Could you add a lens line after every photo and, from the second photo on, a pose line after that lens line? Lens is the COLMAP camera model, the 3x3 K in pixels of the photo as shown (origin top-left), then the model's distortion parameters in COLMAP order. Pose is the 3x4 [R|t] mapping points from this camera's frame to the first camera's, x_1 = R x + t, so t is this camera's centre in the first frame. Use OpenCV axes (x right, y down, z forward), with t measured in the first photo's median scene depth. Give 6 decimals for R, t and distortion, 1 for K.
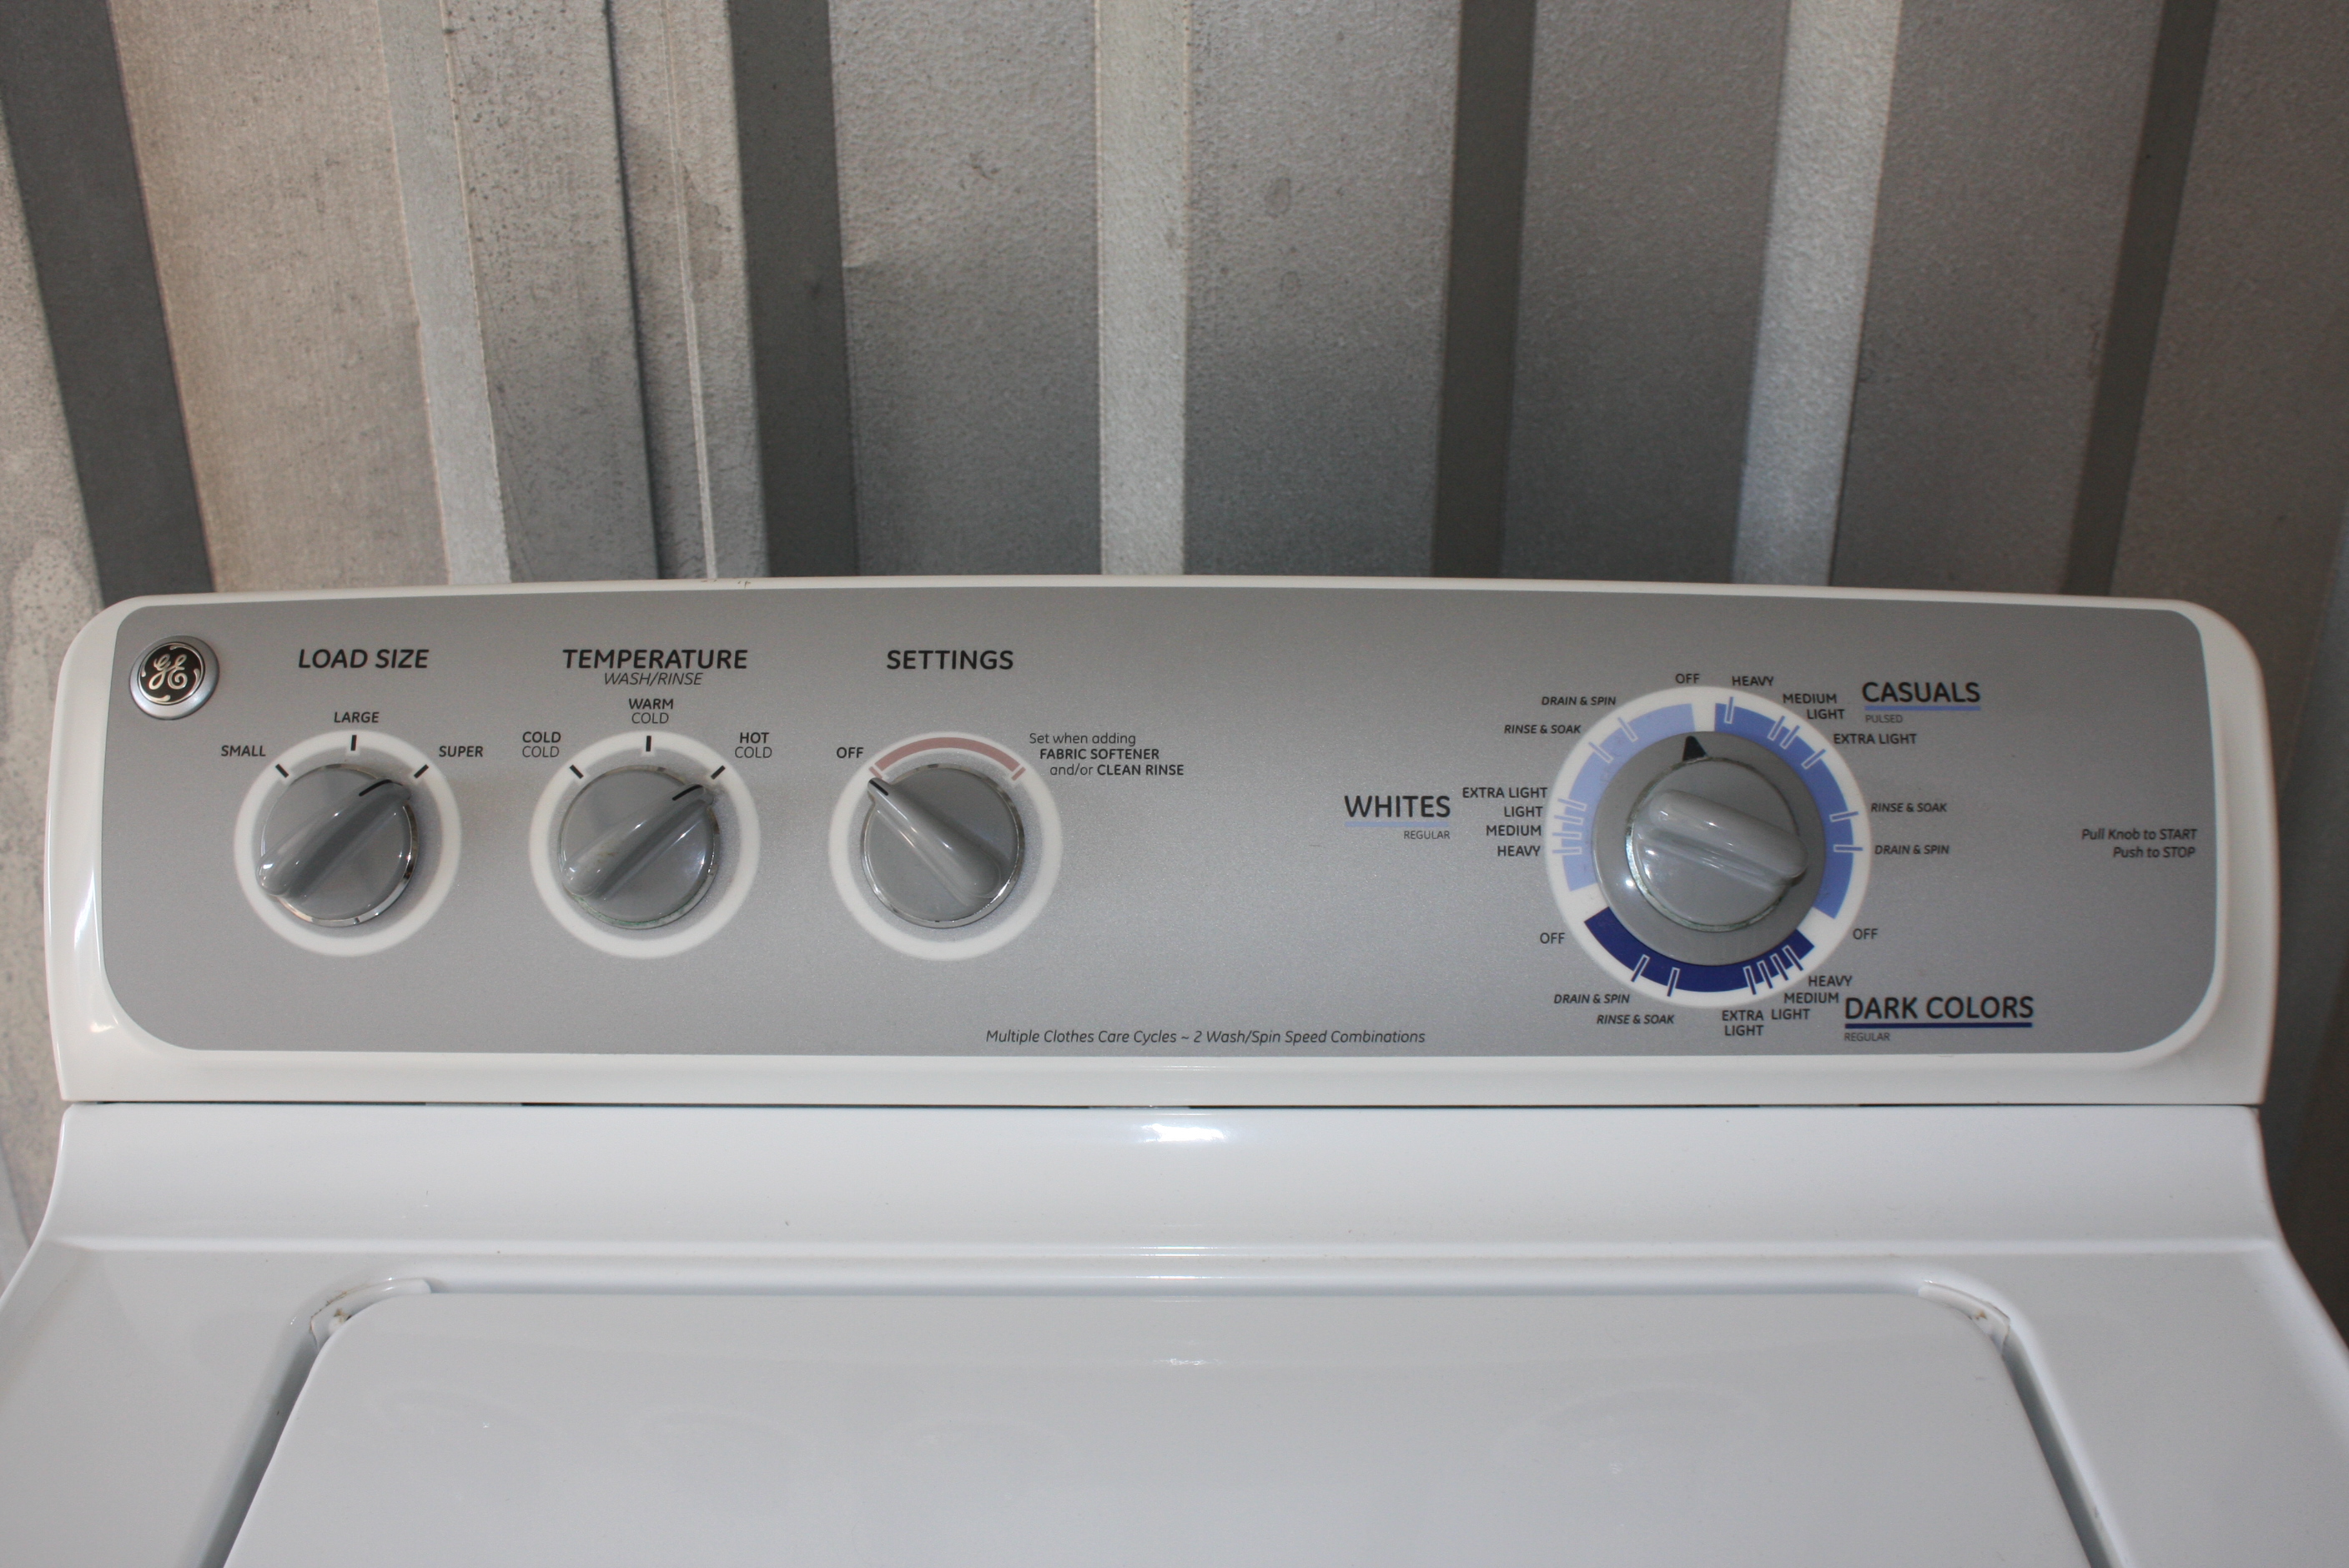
lens RADIAL K [[2653.3, 0, 1174.5], [0, 2653.3, 784.0], [0, 0, 1]] dist [-0.122291, 0.157056]
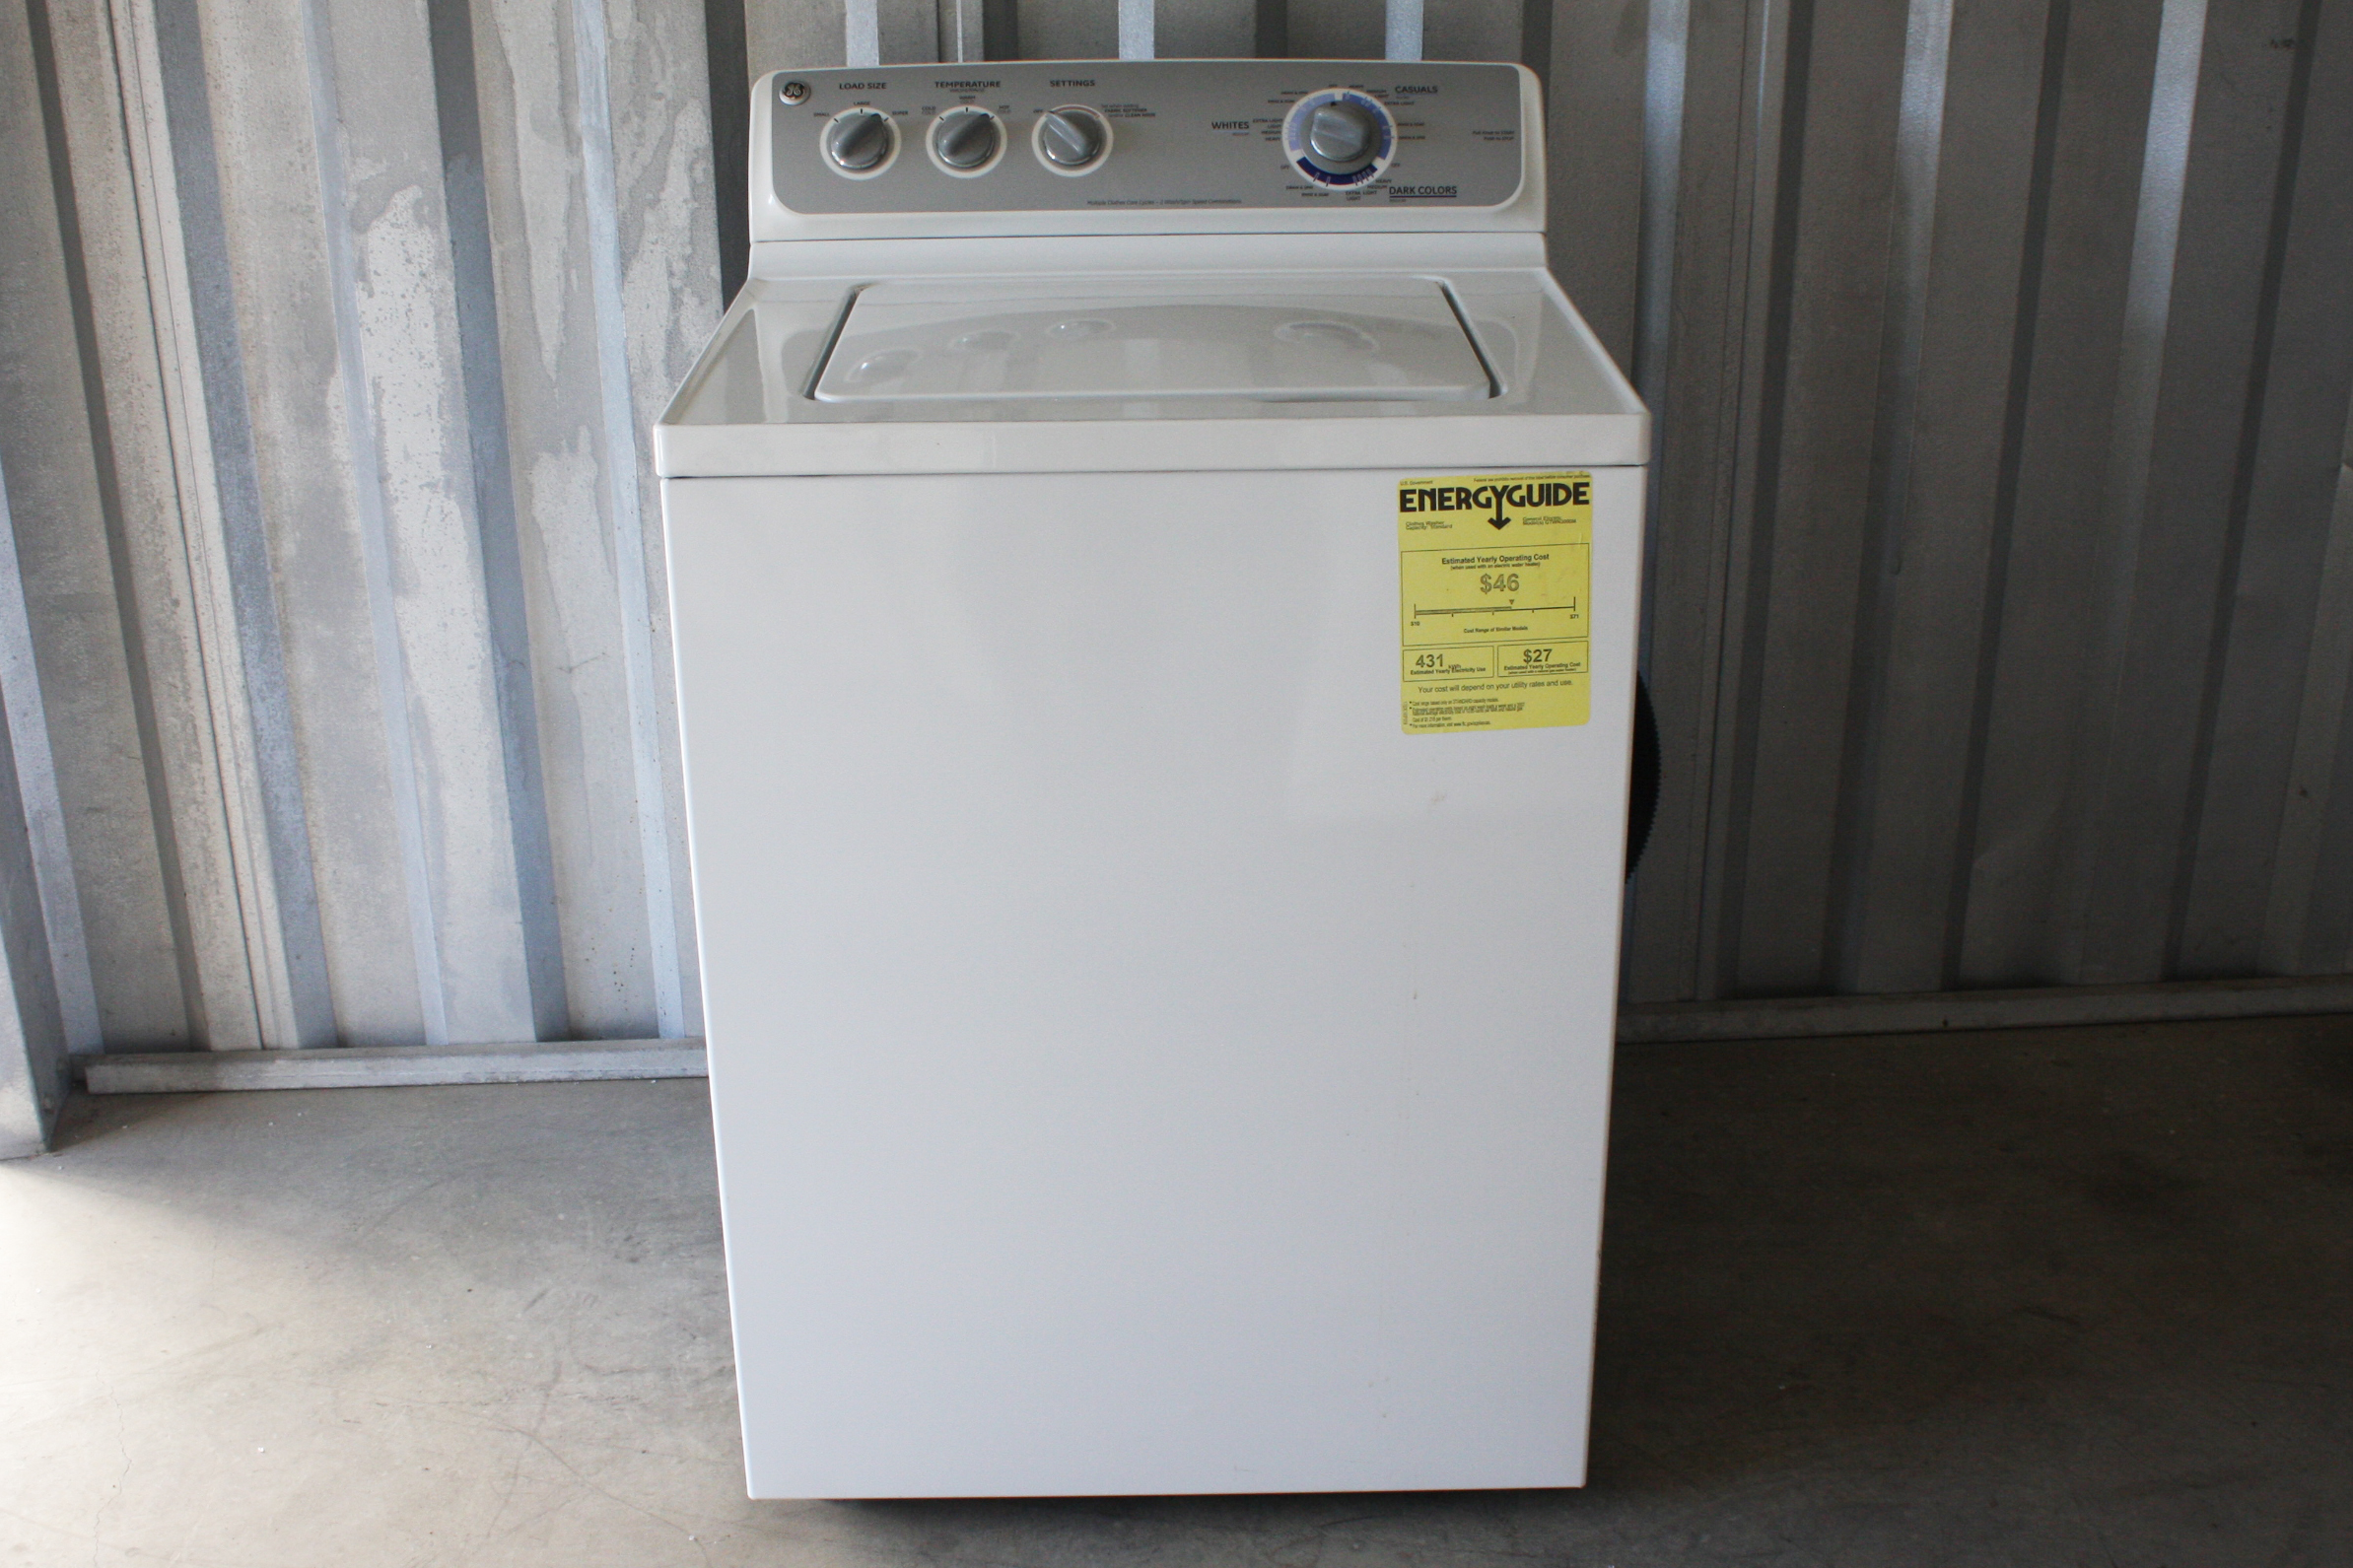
lens RADIAL K [[2771.0, 0, 1176.5], [0, 2771.0, 784.0], [0, 0, 1]] dist [-0.137759, -0.008710]
pose [[0.999815, -0.014888, 0.012215, -0.020886], [0.015970, 0.995459, -0.093846, 0.991665], [-0.010763, 0.094023, 0.995512, -1.882153]]
